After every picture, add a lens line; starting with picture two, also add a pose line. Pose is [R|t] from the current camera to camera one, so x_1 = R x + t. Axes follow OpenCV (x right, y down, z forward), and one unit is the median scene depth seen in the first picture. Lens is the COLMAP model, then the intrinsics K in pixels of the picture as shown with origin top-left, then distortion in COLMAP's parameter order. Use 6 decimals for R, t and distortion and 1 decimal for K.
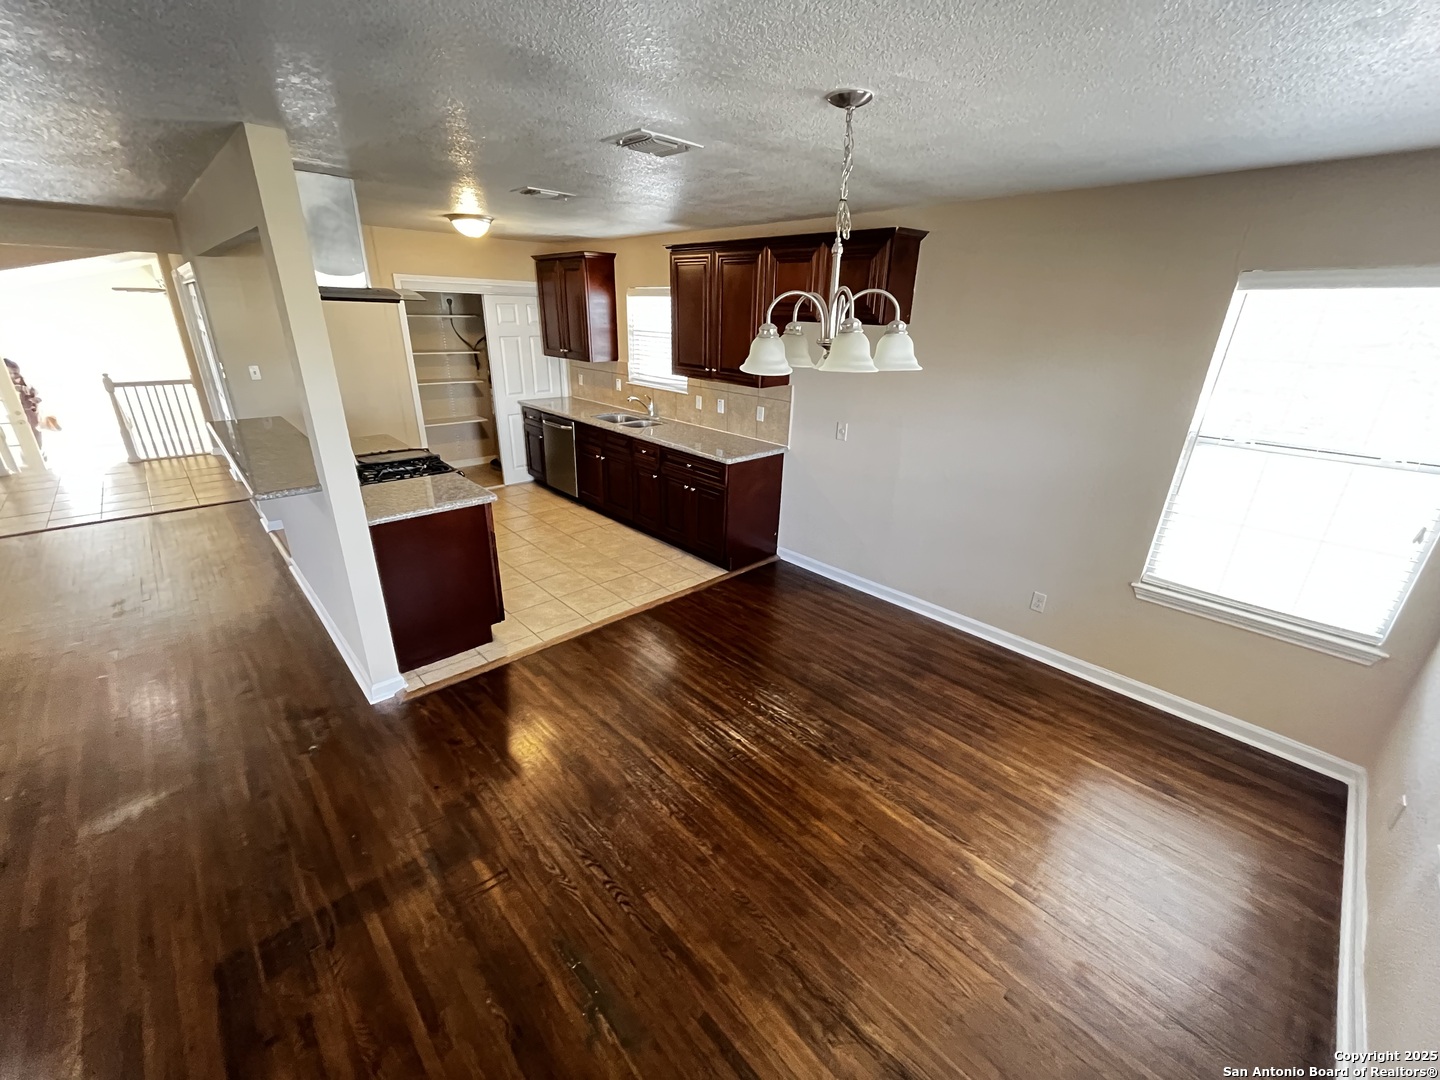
lens RADIAL K [[580.7, 0, 720.0], [0, 580.7, 540.0], [0, 0, 1]] dist [-0.001544, 0.000203]
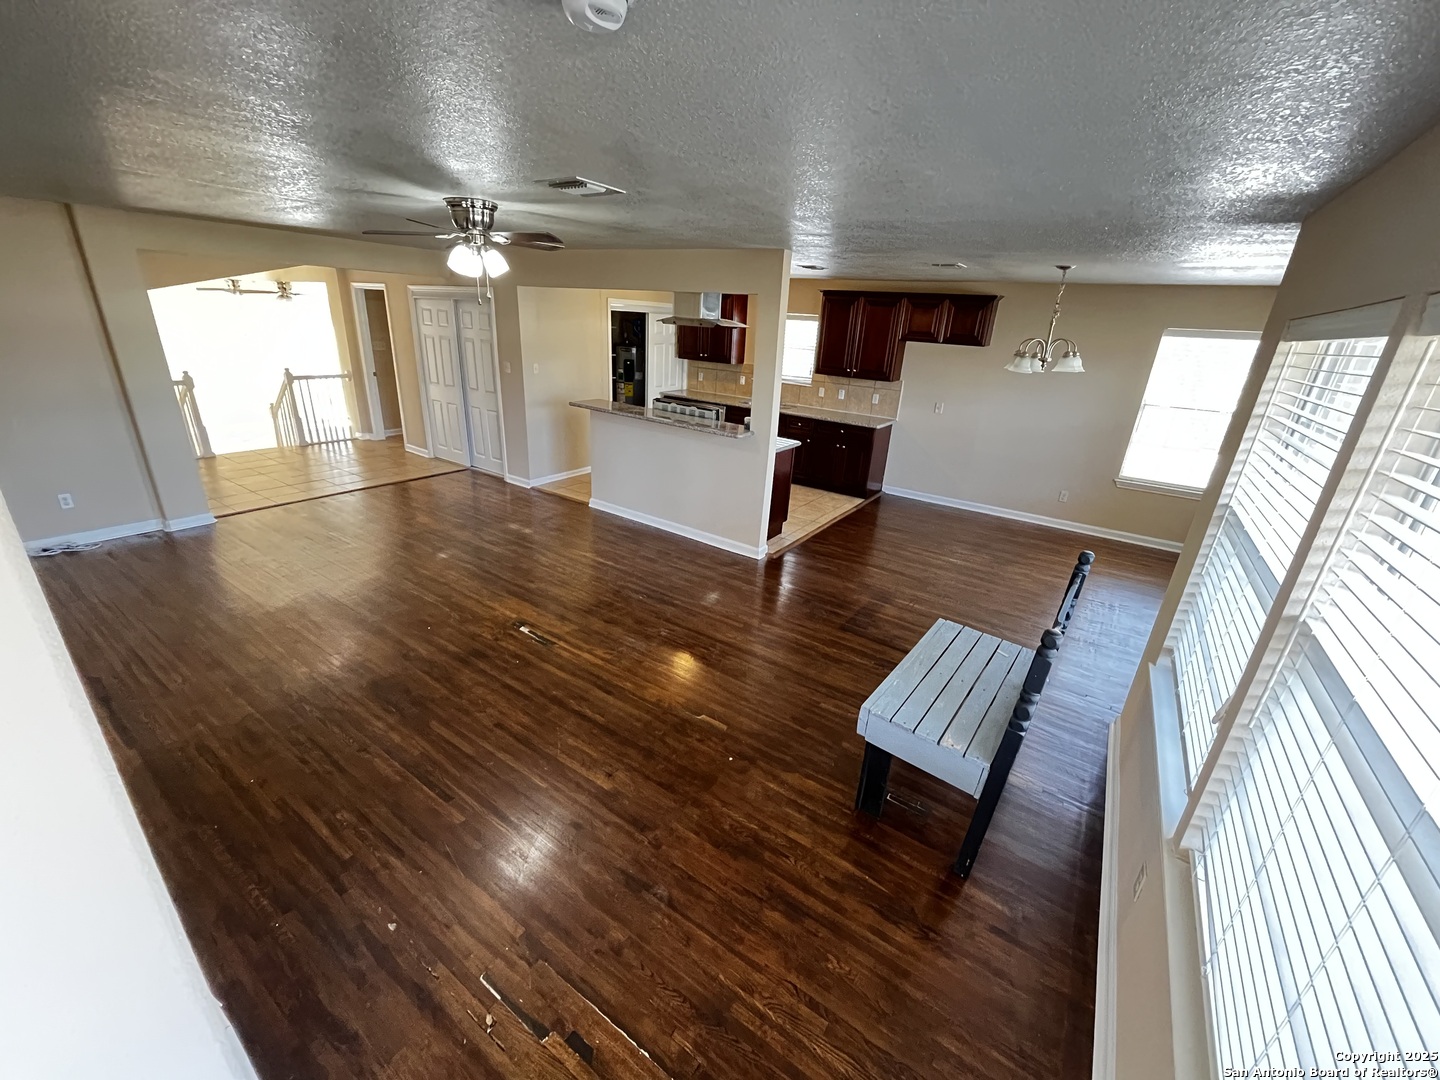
lens RADIAL K [[580.7, 0, 720.0], [0, 580.7, 540.0], [0, 0, 1]] dist [-0.001544, 0.000203]
pose [[0.977388, -0.050114, 0.205431, -0.579568], [0.050325, 0.998724, 0.004202, 0.114715], [-0.205379, 0.006231, 0.978663, -0.375417]]
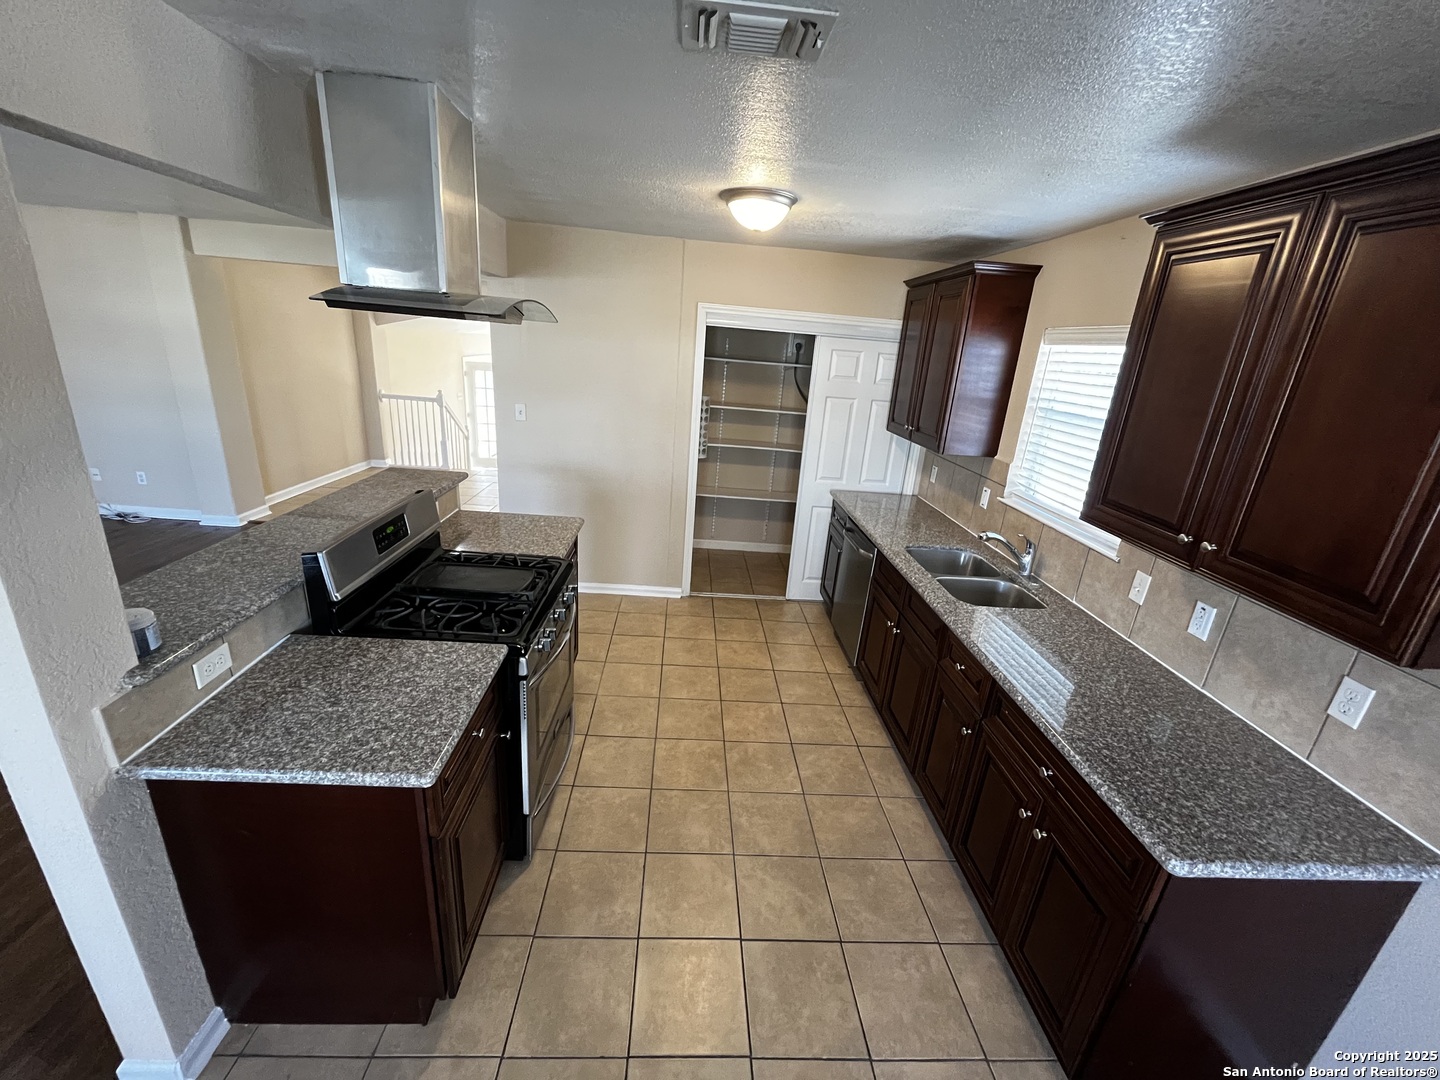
lens RADIAL K [[580.7, 0, 720.0], [0, 580.7, 540.0], [0, 0, 1]] dist [-0.001544, 0.000203]
pose [[0.750055, 0.239026, -0.616672, -0.012947], [-0.294484, 0.955578, 0.012209, -0.174634], [0.592197, 0.172443, 0.787125, 0.453729]]
